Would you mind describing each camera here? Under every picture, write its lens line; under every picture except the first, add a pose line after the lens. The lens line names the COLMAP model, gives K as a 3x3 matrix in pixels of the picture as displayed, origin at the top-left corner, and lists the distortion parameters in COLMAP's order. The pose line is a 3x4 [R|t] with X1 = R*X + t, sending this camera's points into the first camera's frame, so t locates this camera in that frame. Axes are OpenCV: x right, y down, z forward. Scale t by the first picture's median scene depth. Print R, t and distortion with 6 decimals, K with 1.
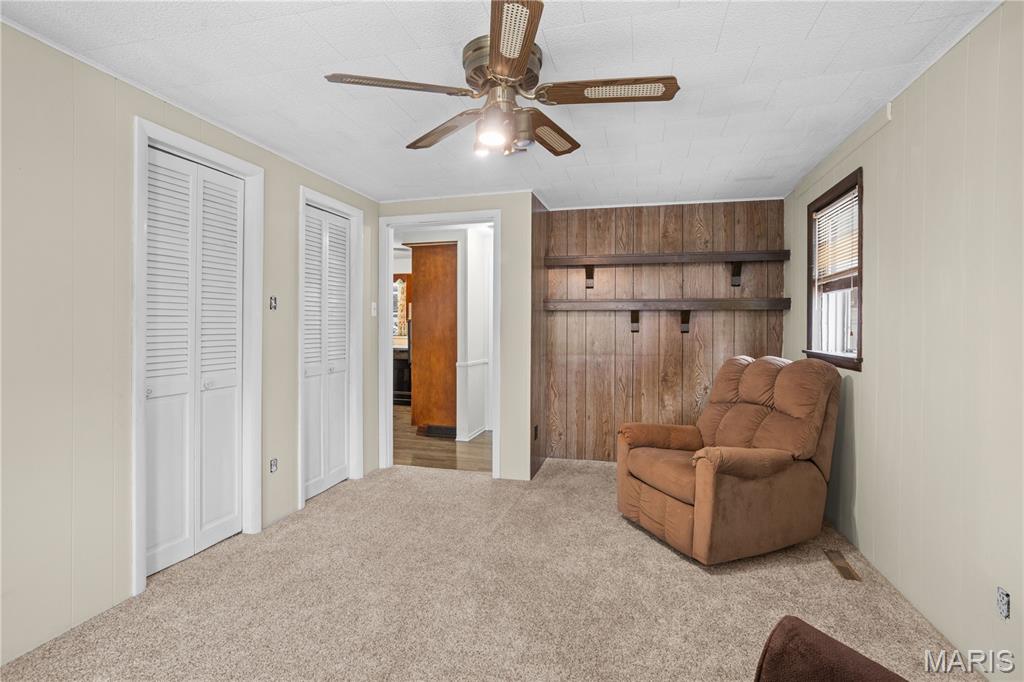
lens RADIAL K [[492.7, 0, 512.3], [0, 492.7, 324.0], [0, 0, 1]] dist [-0.030251, 0.009932]
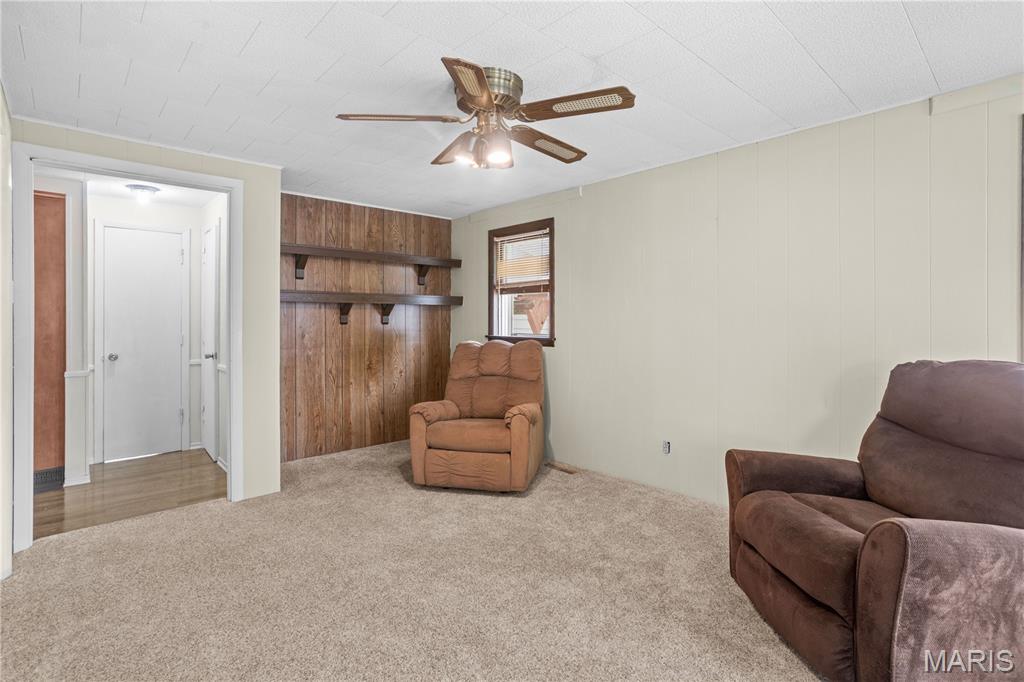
lens RADIAL K [[492.7, 0, 505.4], [0, 492.7, 315.6], [0, 0, 1]] dist [-0.030251, 0.009932]
pose [[0.547823, -0.000346, 0.836594, -0.441916], [-0.001145, 0.999999, 0.001163, -0.003124], [-0.836593, -0.001595, 0.547822, 0.155688]]
